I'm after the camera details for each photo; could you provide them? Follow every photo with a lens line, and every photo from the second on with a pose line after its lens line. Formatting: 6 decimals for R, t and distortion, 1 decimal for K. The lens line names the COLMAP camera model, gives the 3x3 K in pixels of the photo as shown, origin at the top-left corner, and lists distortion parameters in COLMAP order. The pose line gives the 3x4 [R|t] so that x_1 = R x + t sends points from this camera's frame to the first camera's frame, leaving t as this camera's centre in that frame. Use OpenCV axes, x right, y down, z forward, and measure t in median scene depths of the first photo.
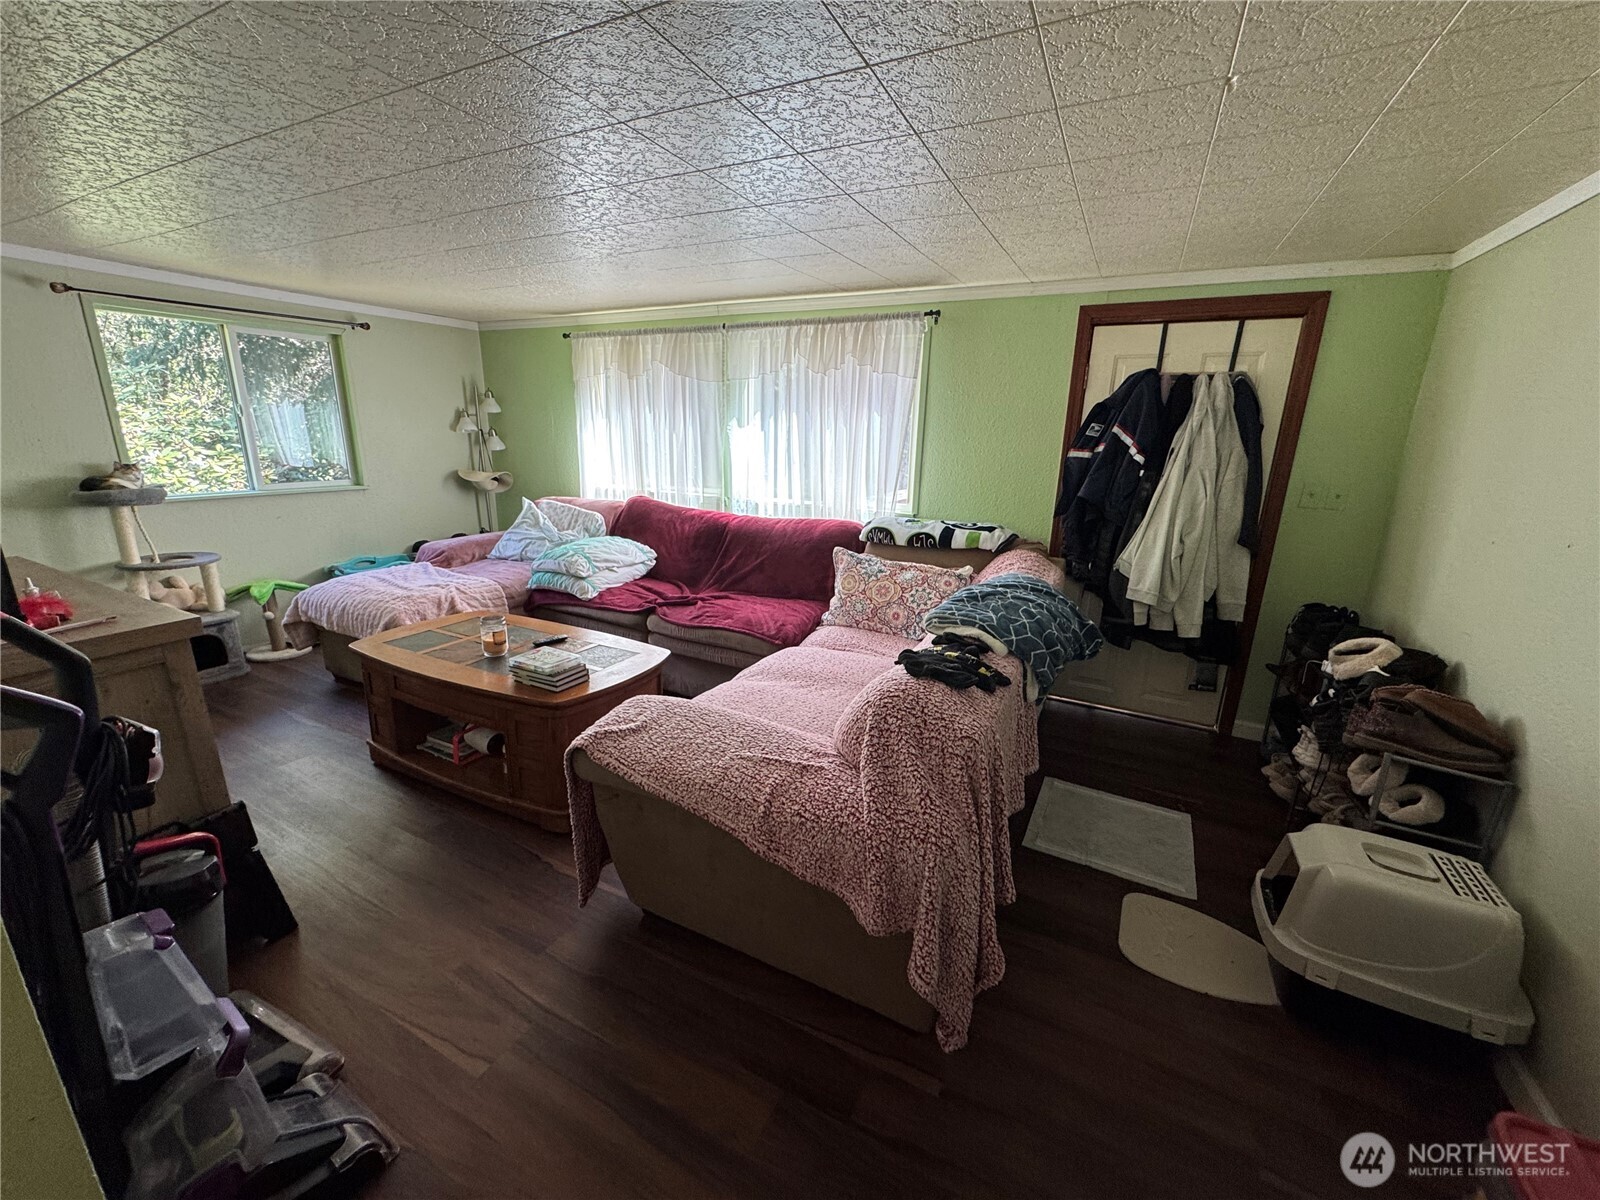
lens RADIAL K [[636.2, 0, 800.0], [0, 636.2, 600.0], [0, 0, 1]] dist [-0.002605, 0.000390]
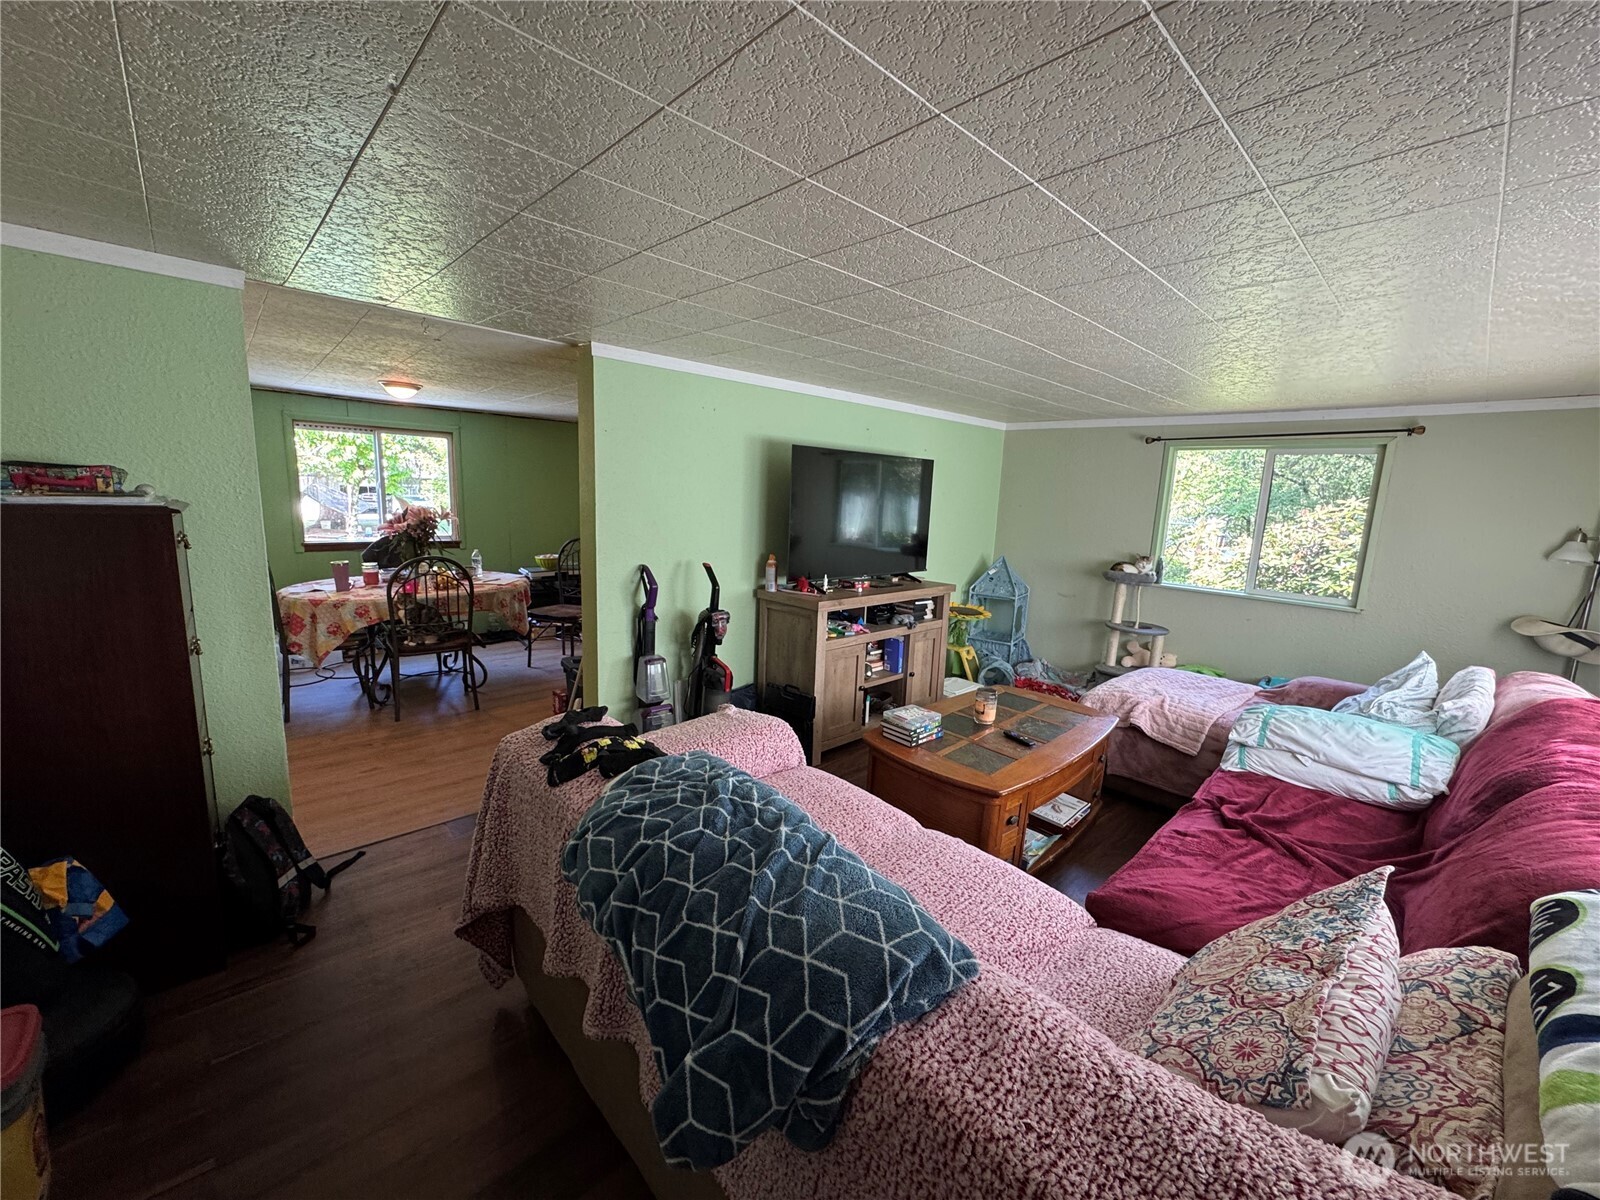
lens RADIAL K [[636.2, 0, 800.0], [0, 636.2, 600.0], [0, 0, 1]] dist [-0.002605, 0.000390]
pose [[-0.316486, 0.122281, -0.940683, 0.526616], [-0.298113, 0.928593, 0.221007, -0.216313], [0.900536, 0.350375, -0.257433, 0.736899]]
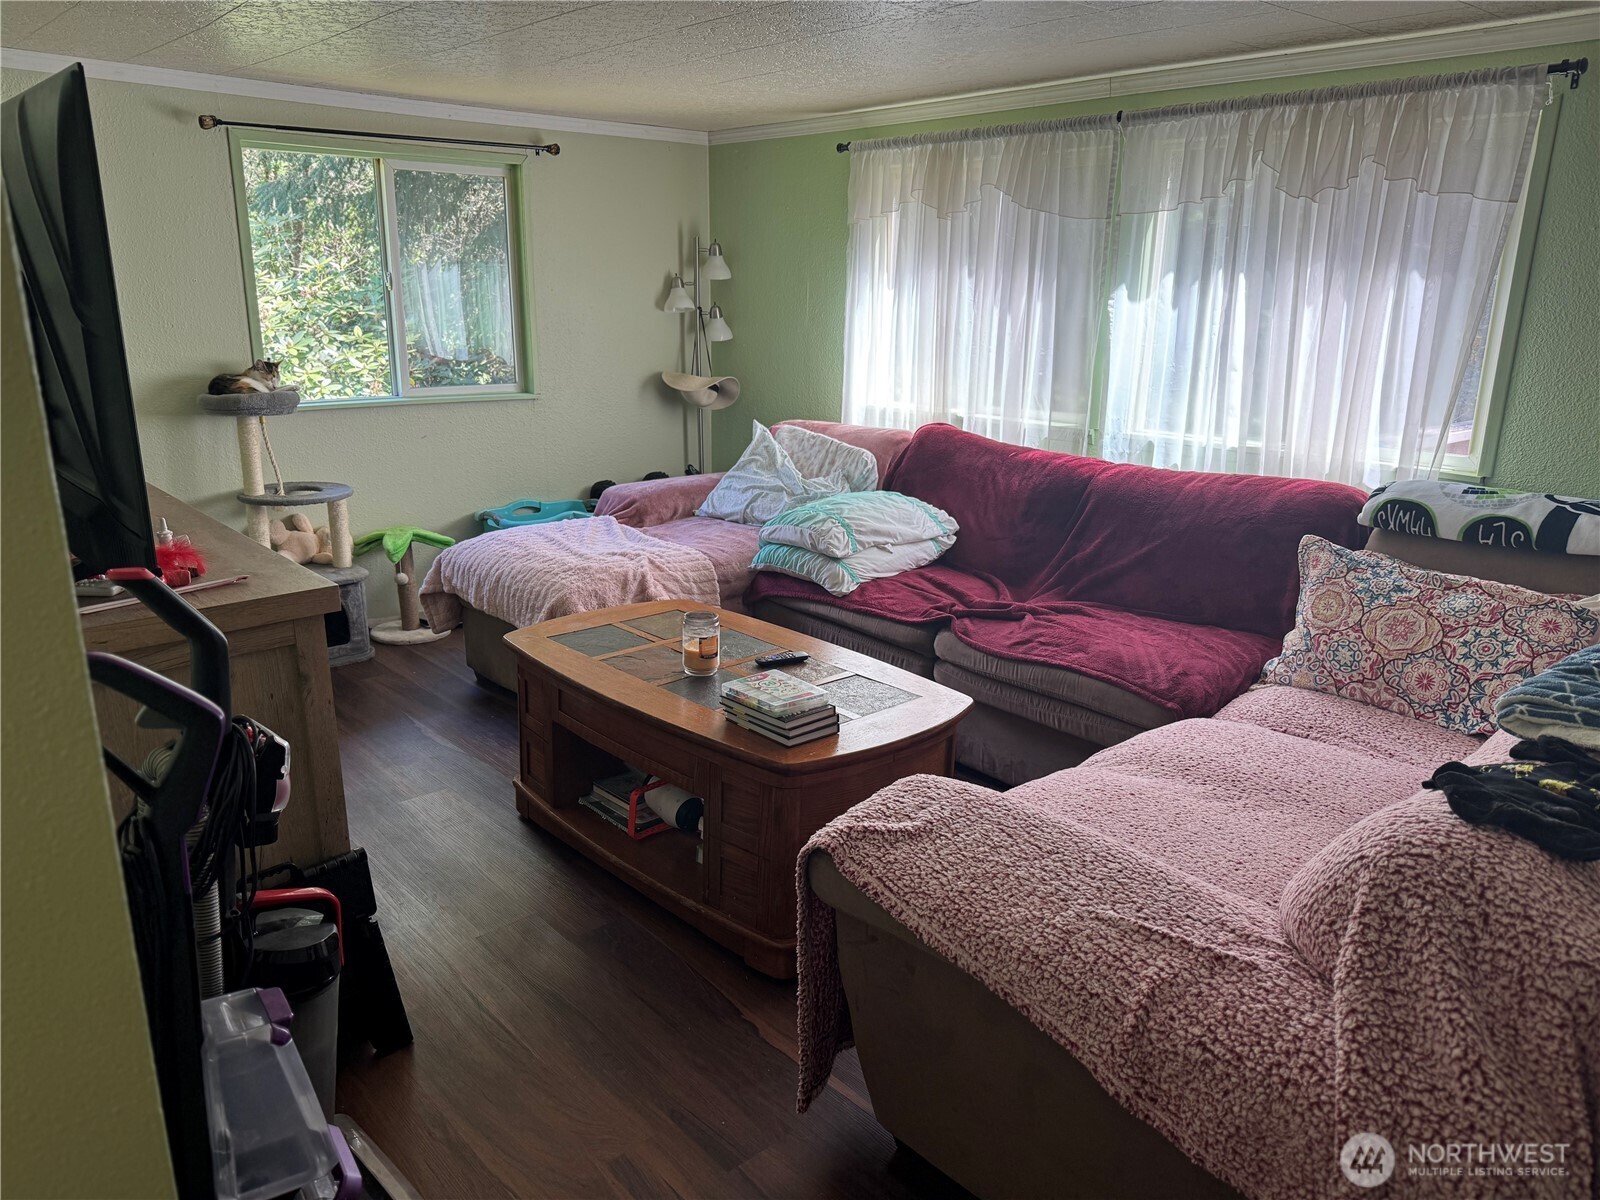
lens RADIAL K [[1115.4, 0, 795.9], [0, 1115.4, 603.3], [0, 0, 1]] dist [0.106138, -0.147523]
pose [[0.935552, 0.086156, -0.342520, -0.011218], [-0.084395, 0.996230, 0.020072, -0.011320], [0.342958, 0.010129, 0.939296, -0.011582]]
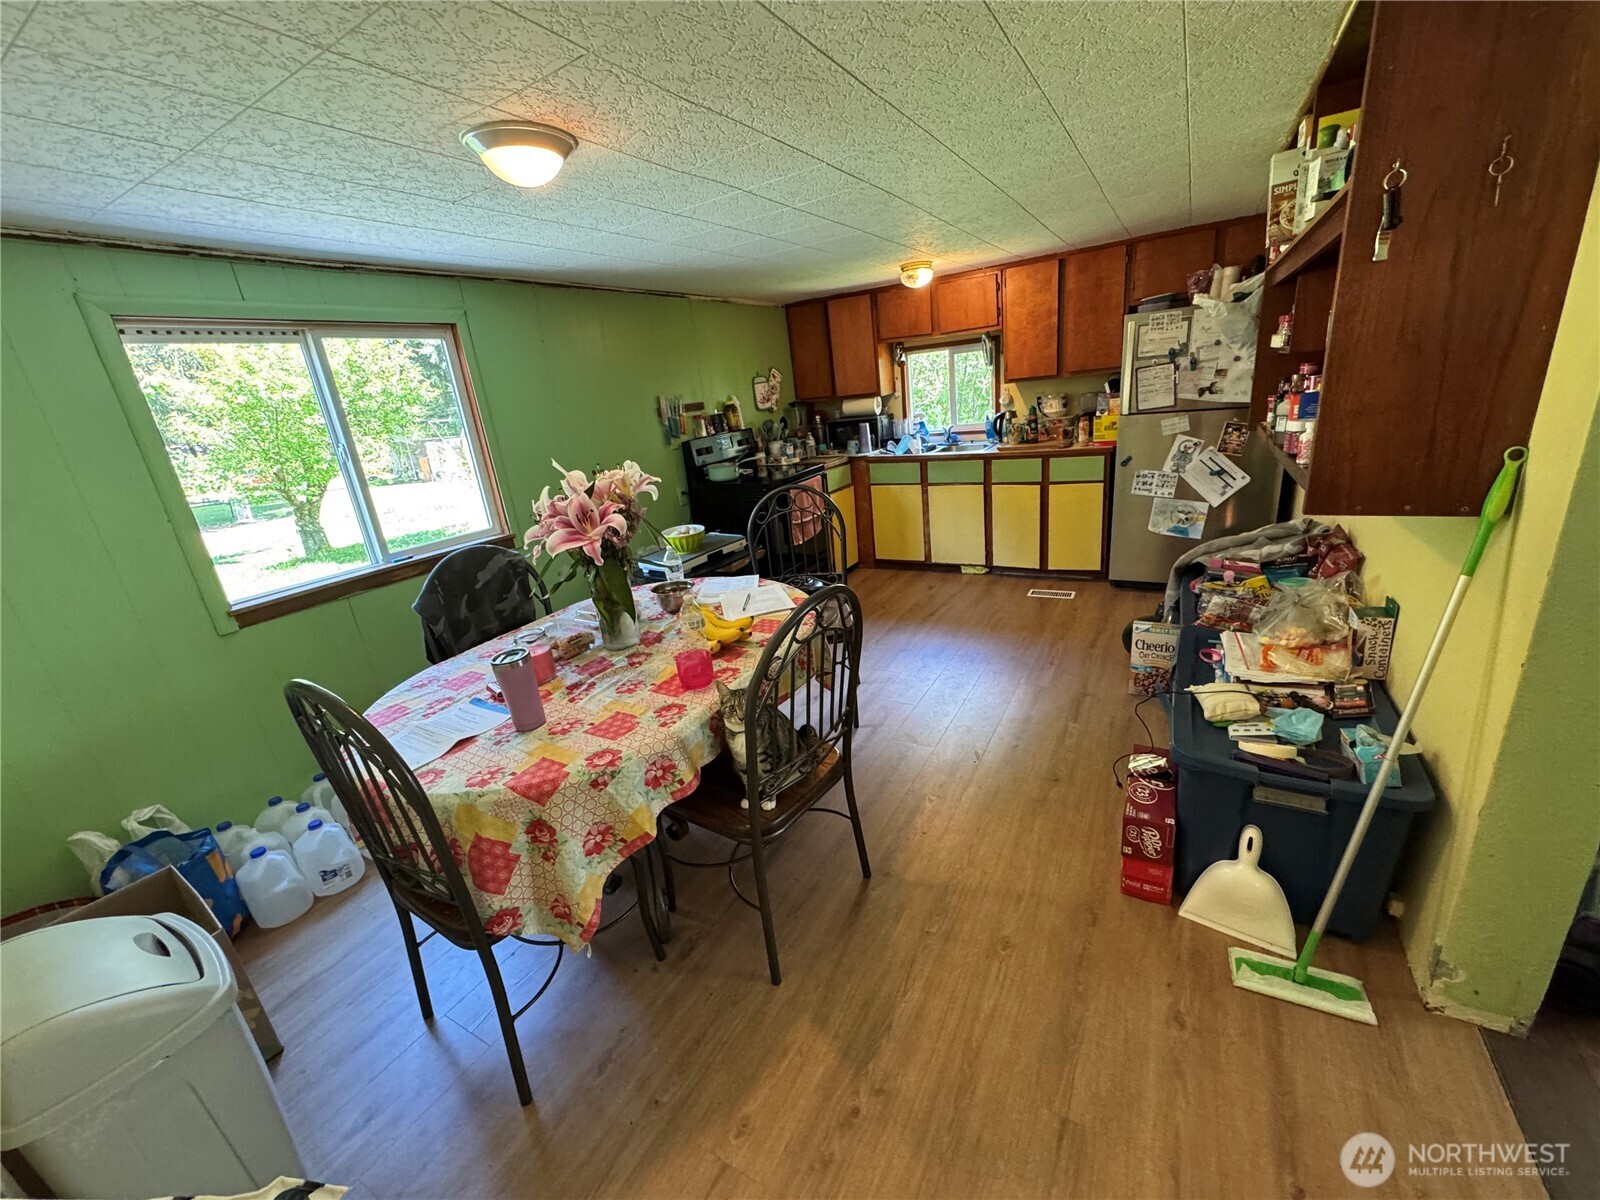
lens RADIAL K [[636.2, 0, 800.0], [0, 636.2, 600.0], [0, 0, 1]] dist [-0.002605, 0.000390]
pose [[-0.044576, 0.296606, -0.953959, 0.044644], [-0.167589, 0.939155, 0.299835, 0.053412], [0.984849, 0.173239, 0.007845, -0.240656]]
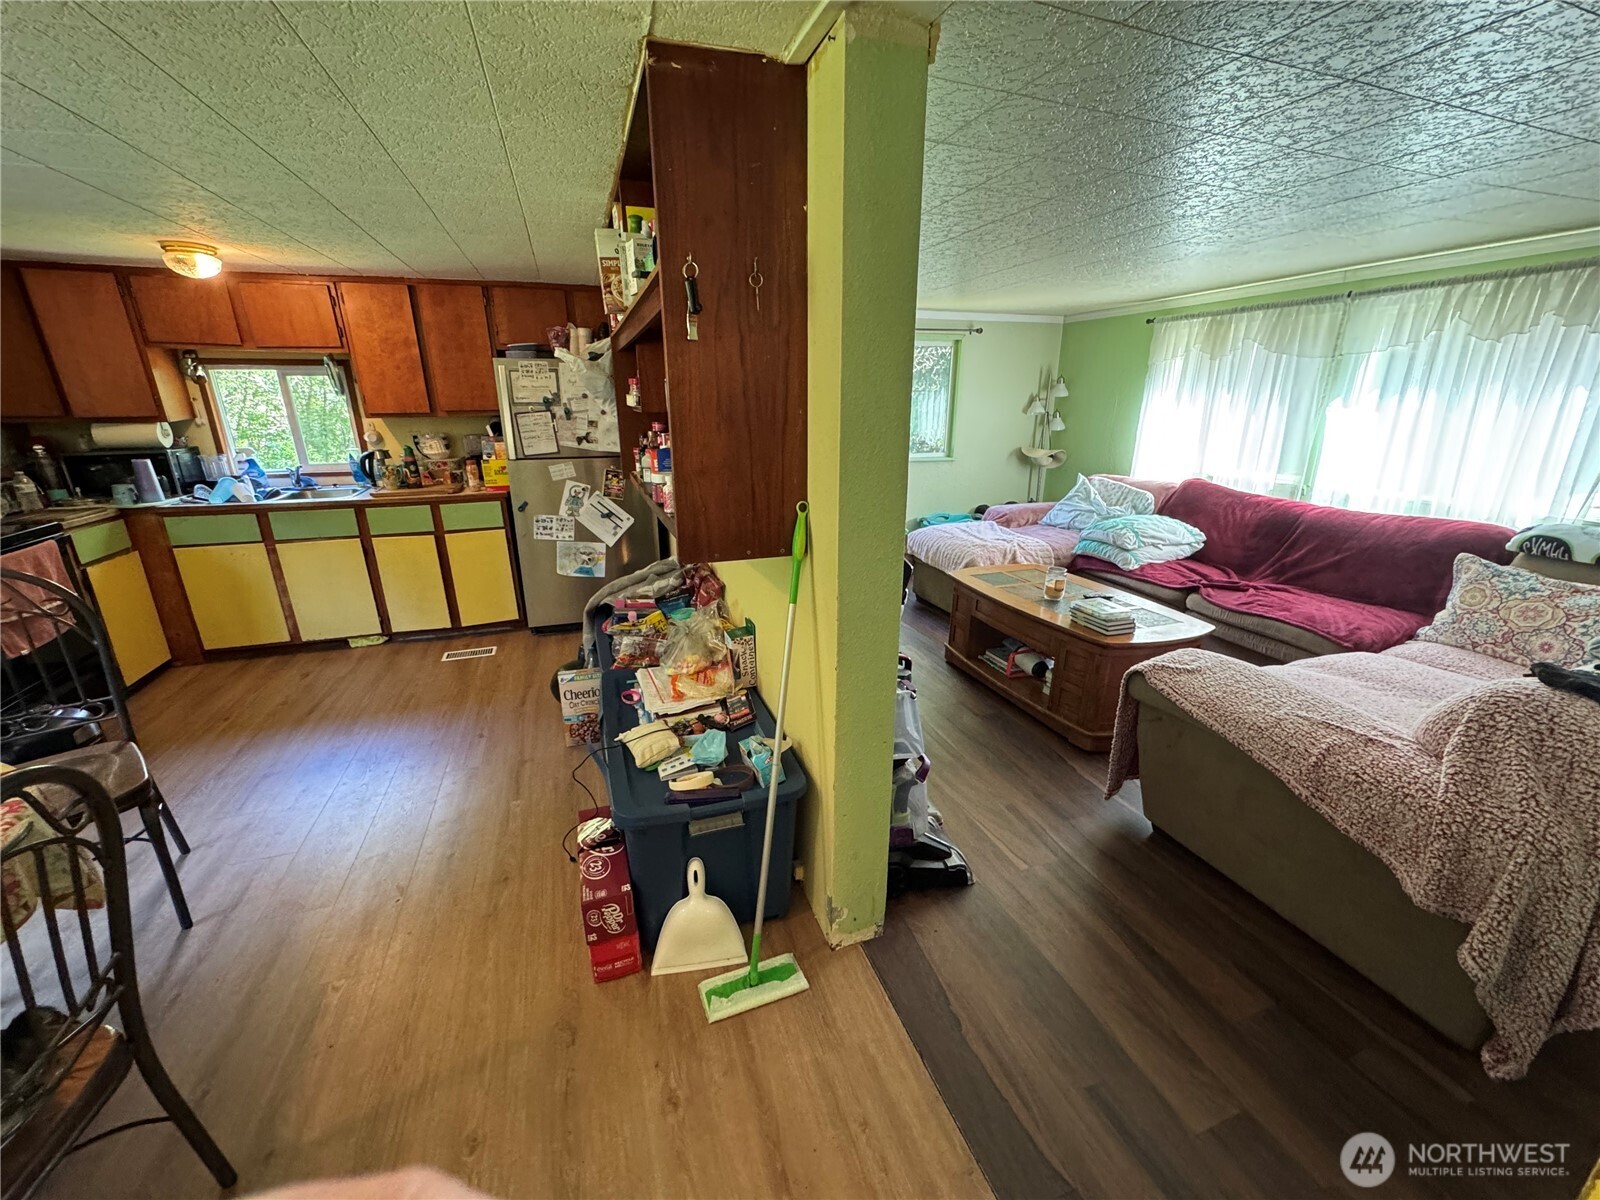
lens RADIAL K [[636.2, 0, 800.0], [0, 636.2, 600.0], [0, 0, 1]] dist [-0.002605, 0.000390]
pose [[0.726408, 0.185377, -0.661791, -0.012442], [-0.163261, 0.981916, 0.095846, 0.040364], [0.667591, 0.038421, 0.743536, -0.202971]]
